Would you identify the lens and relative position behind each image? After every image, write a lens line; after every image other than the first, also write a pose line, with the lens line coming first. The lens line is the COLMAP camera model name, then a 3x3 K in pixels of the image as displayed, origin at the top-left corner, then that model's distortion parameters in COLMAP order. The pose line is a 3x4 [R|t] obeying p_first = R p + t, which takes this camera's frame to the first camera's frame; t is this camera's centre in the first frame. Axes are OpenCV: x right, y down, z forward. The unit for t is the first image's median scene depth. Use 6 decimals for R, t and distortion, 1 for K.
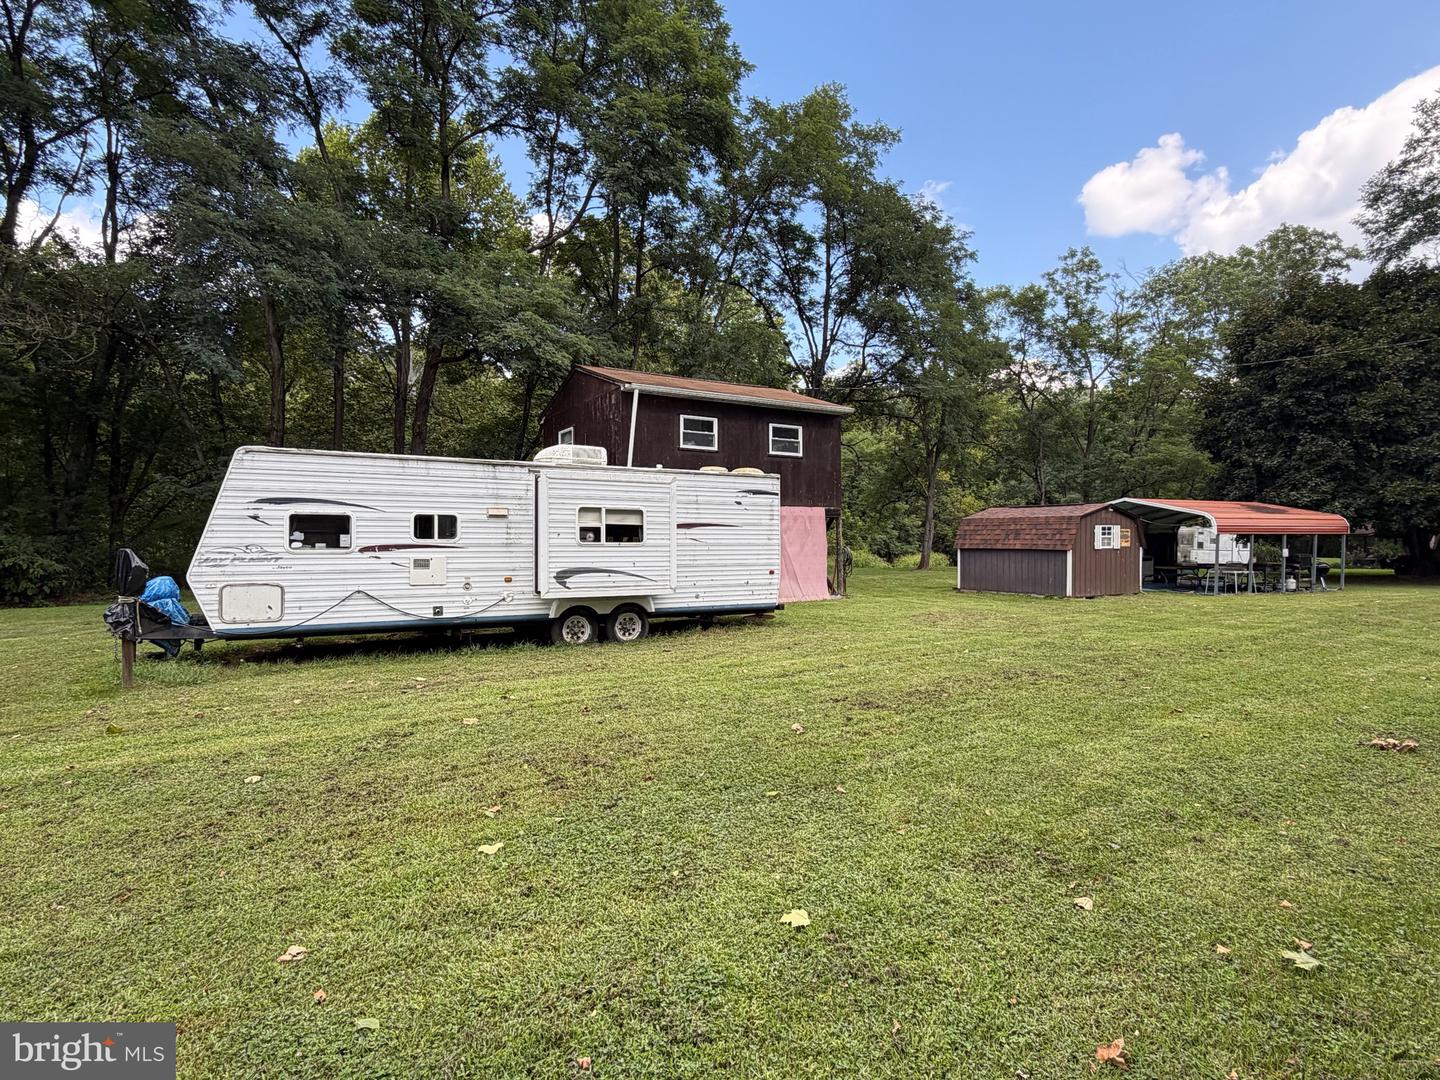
lens RADIAL K [[773.5, 0, 720.0], [0, 773.5, 540.0], [0, 0, 1]] dist [-0.003380, 0.000128]
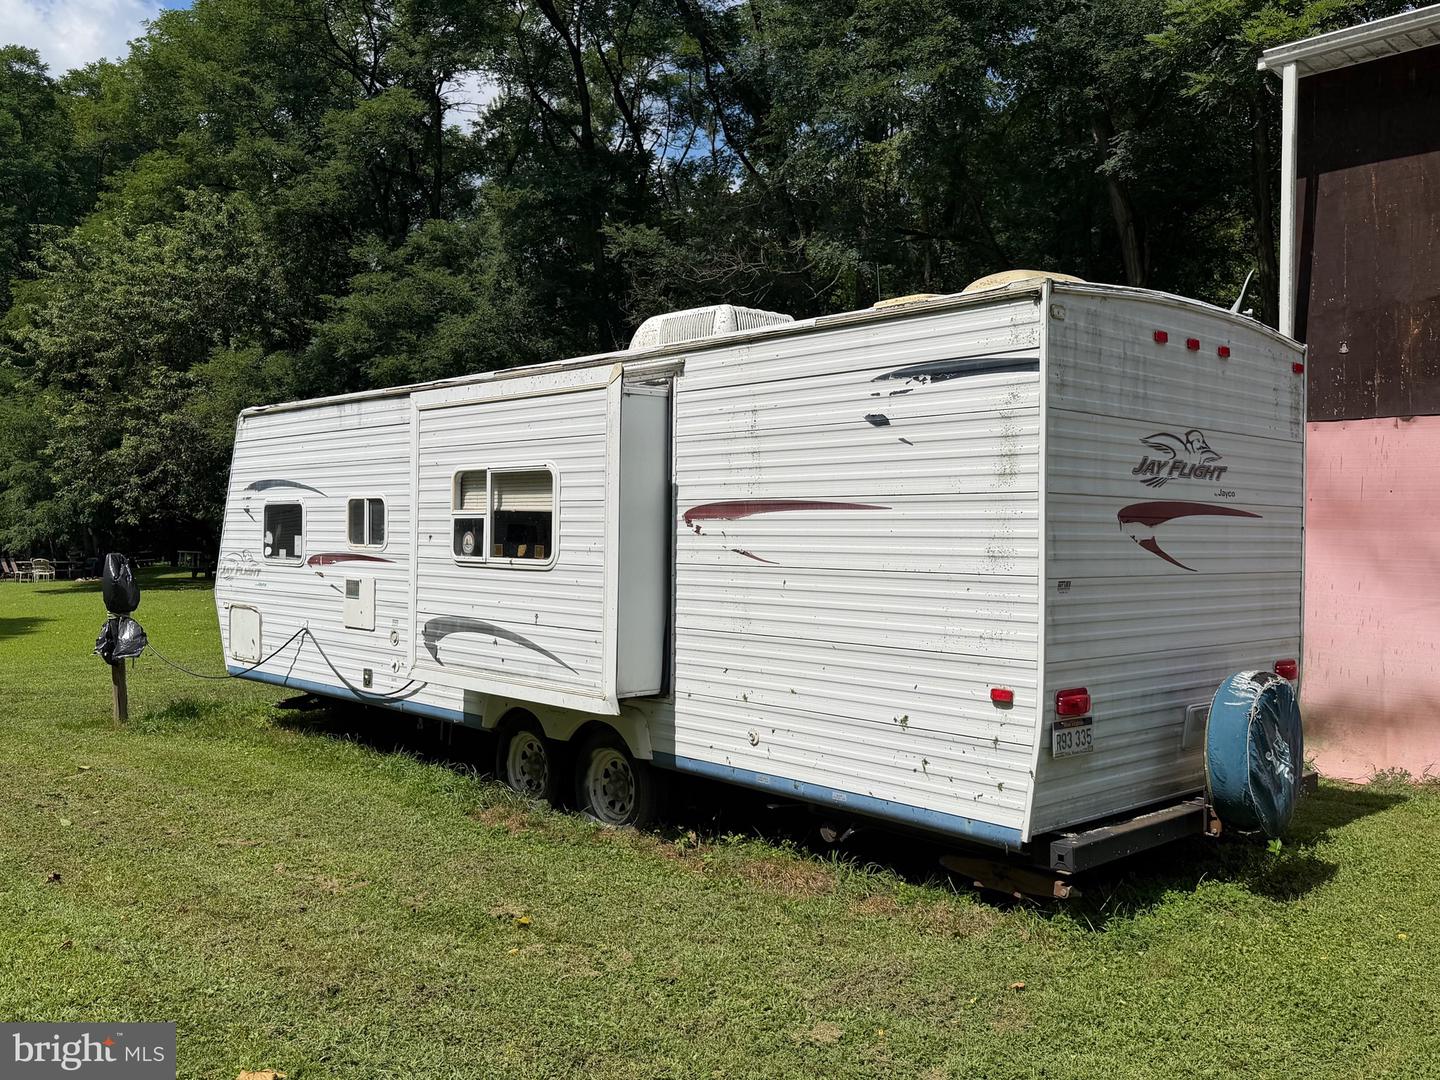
lens RADIAL K [[1228.9, 0, 720.0], [0, 1228.9, 540.0], [0, 0, 1]] dist [0.144449, -0.270485]
pose [[0.218172, 0.010836, -0.975850, 0.169429], [0.002097, 0.999931, 0.011572, -0.004395], [0.975908, -0.004571, 0.218134, 0.334639]]
